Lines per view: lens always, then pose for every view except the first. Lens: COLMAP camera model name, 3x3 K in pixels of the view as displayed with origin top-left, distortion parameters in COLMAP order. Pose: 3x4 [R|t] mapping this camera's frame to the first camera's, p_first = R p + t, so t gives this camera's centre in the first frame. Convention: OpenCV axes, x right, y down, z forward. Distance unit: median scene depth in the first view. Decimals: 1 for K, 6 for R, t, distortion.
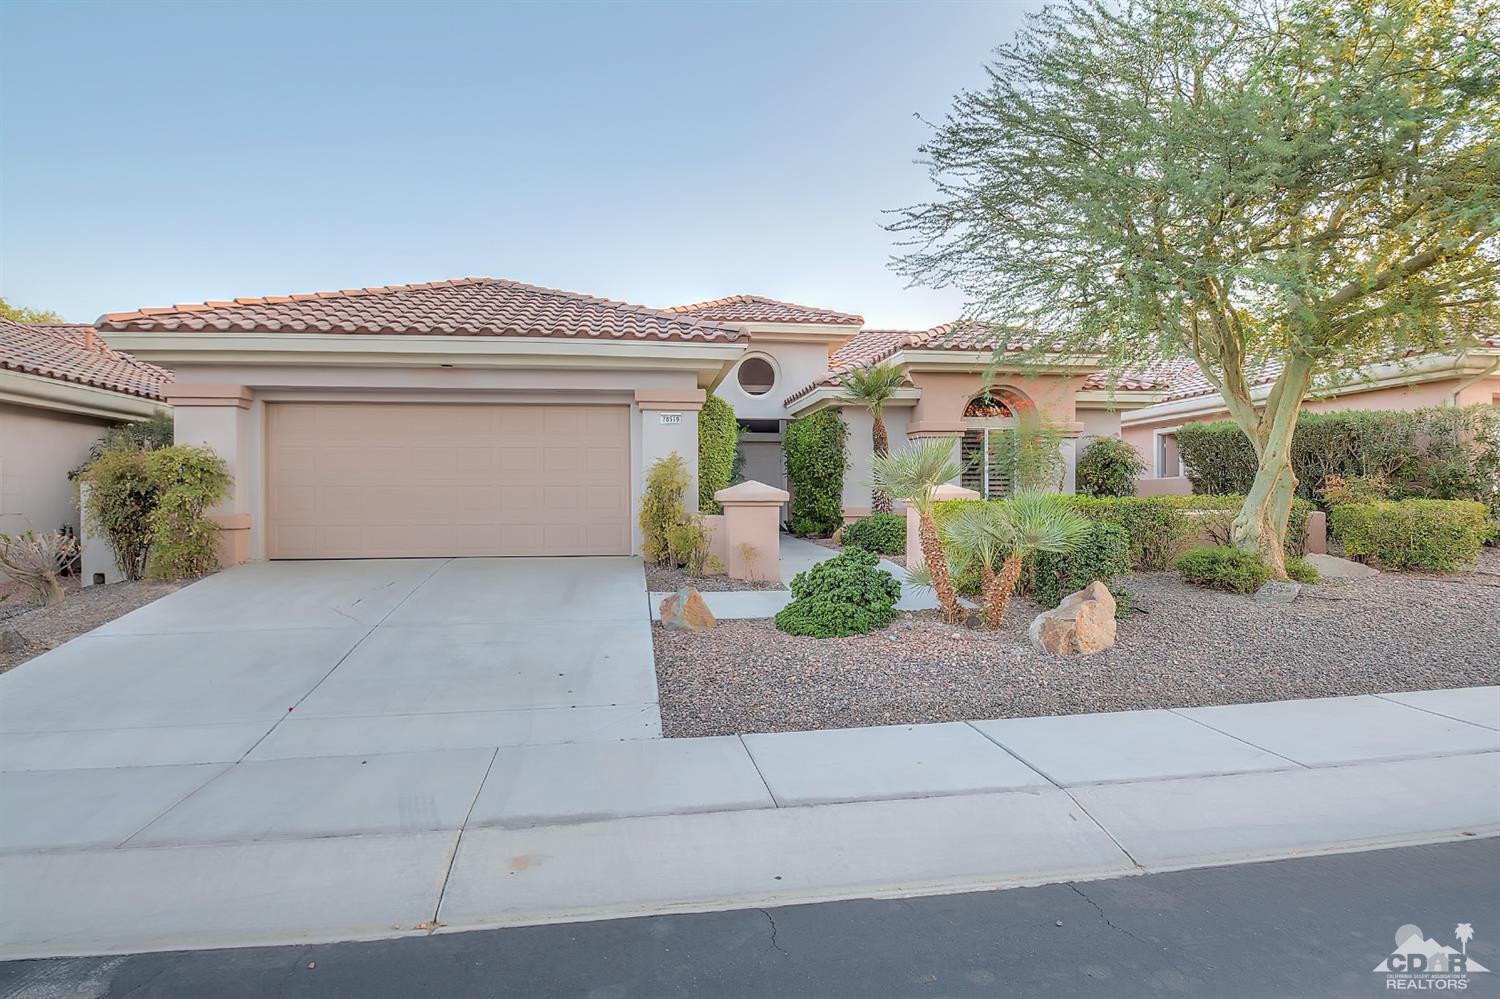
lens RADIAL K [[792.0, 0, 761.0], [0, 792.0, 490.2], [0, 0, 1]] dist [-0.028954, -0.000673]
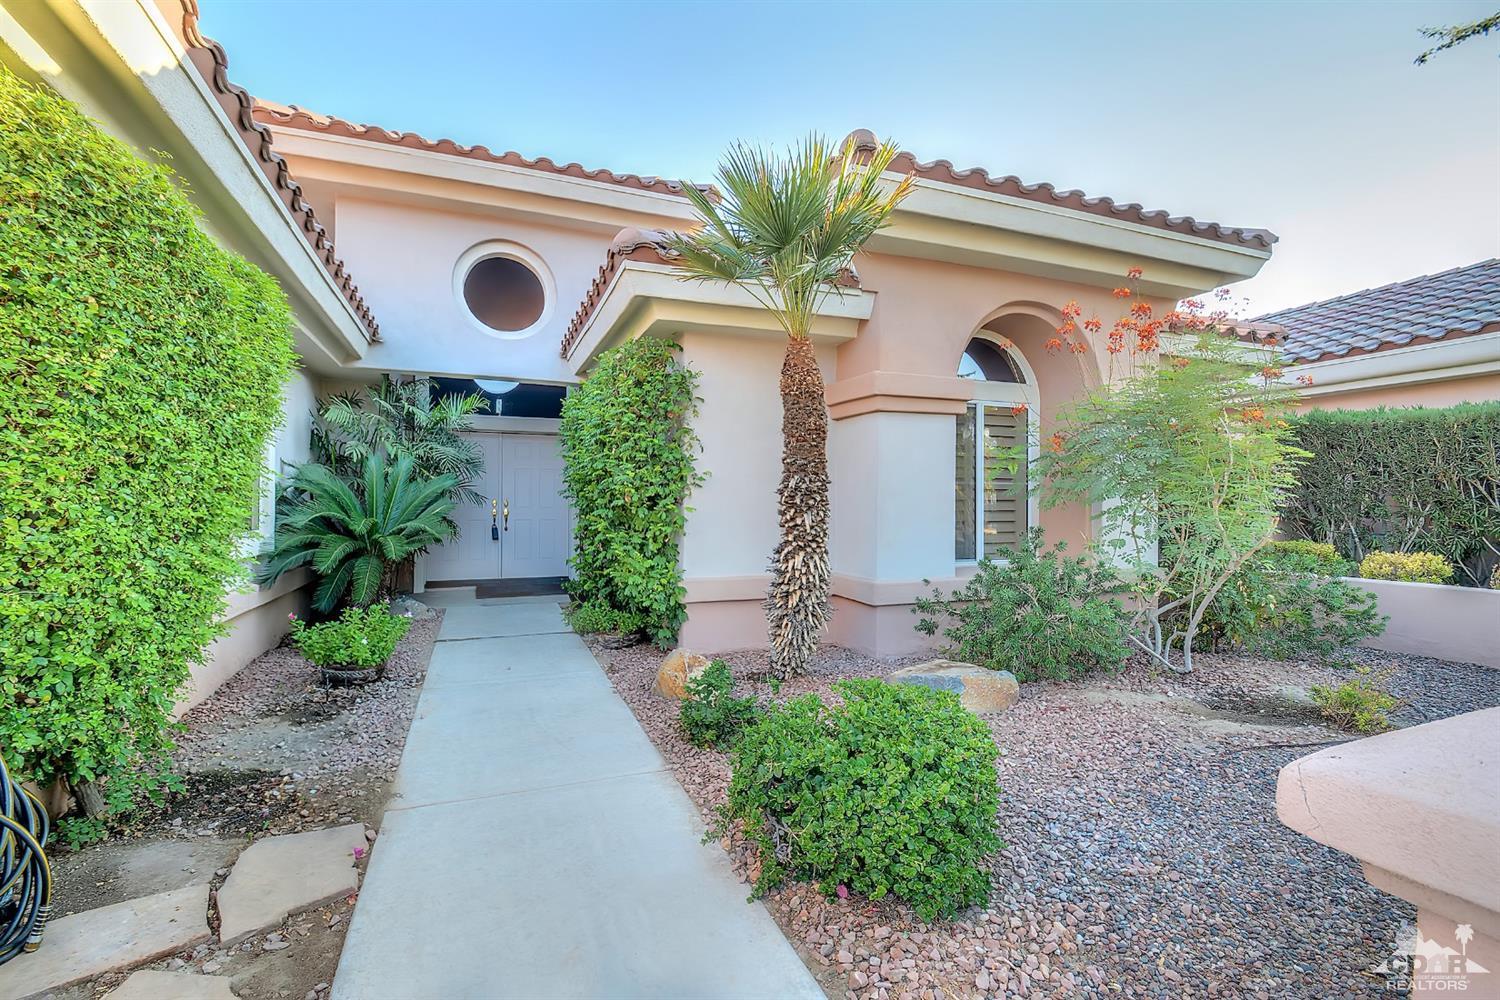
lens RADIAL K [[650.5, 0, 750.0], [0, 650.5, 500.0], [0, 0, 1]] dist [0.017054, -0.022848]
pose [[0.972665, 0.005033, 0.232158, 0.081355], [-0.004453, 0.999986, -0.003023, -0.025344], [-0.232170, 0.001907, 0.972673, 0.928062]]
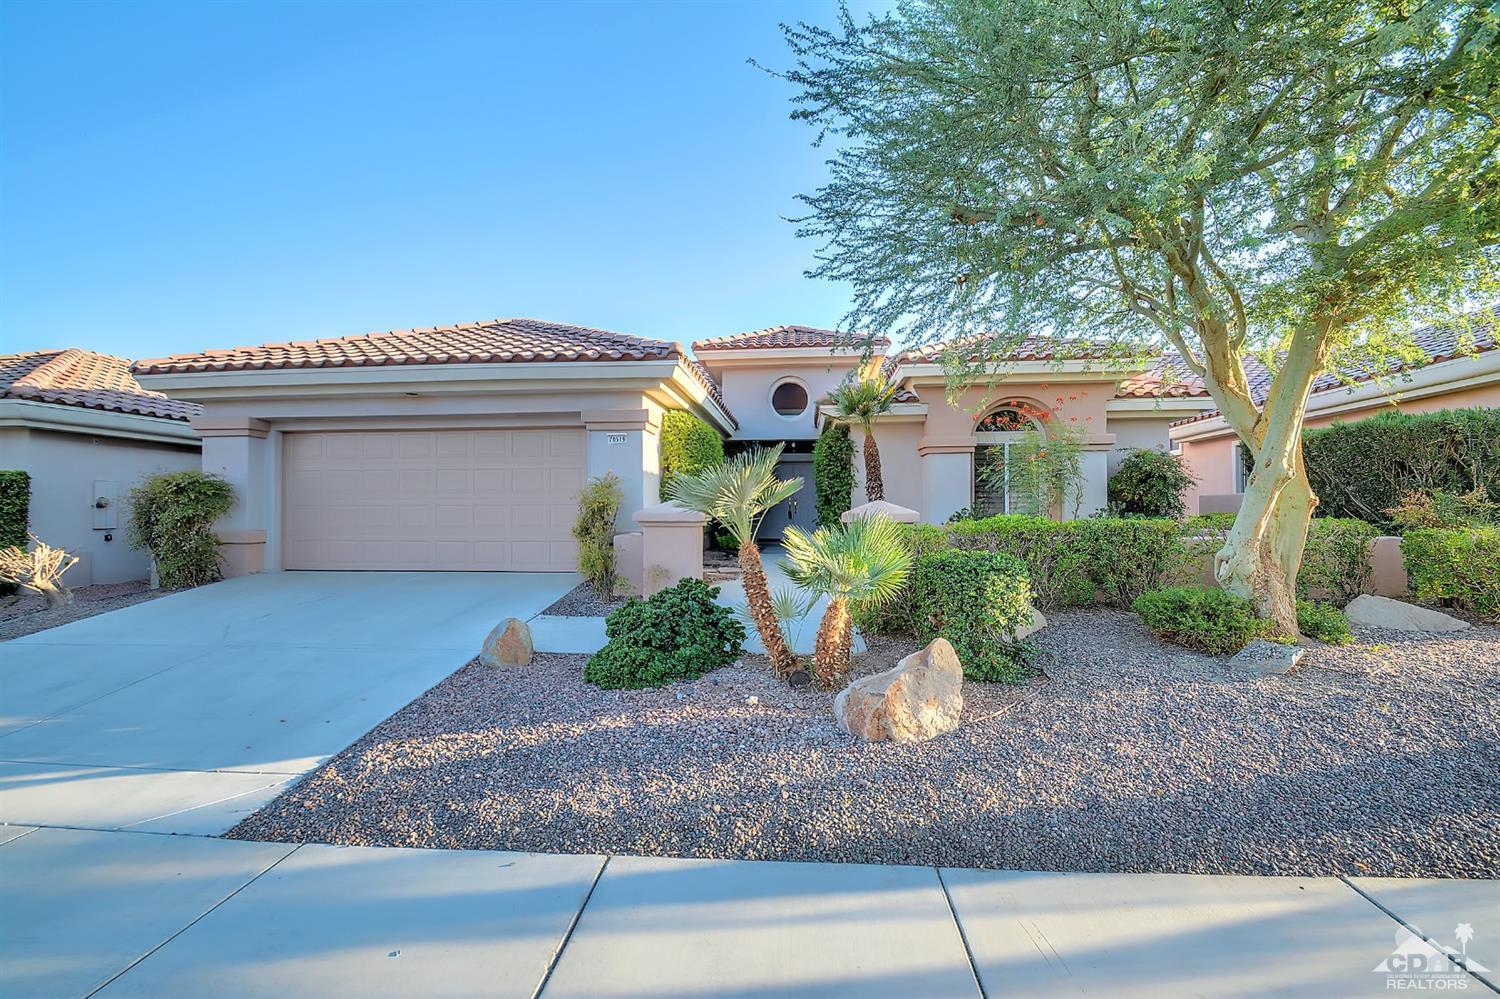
lens RADIAL K [[650.5, 0, 750.0], [0, 650.5, 499.5], [0, 0, 1]] dist [0.017054, -0.022848]
pose [[0.972634, -0.003155, -0.232323, 0.240722], [0.001518, 0.999973, -0.007227, -0.005978], [0.232339, 0.006676, 0.972612, 0.223746]]
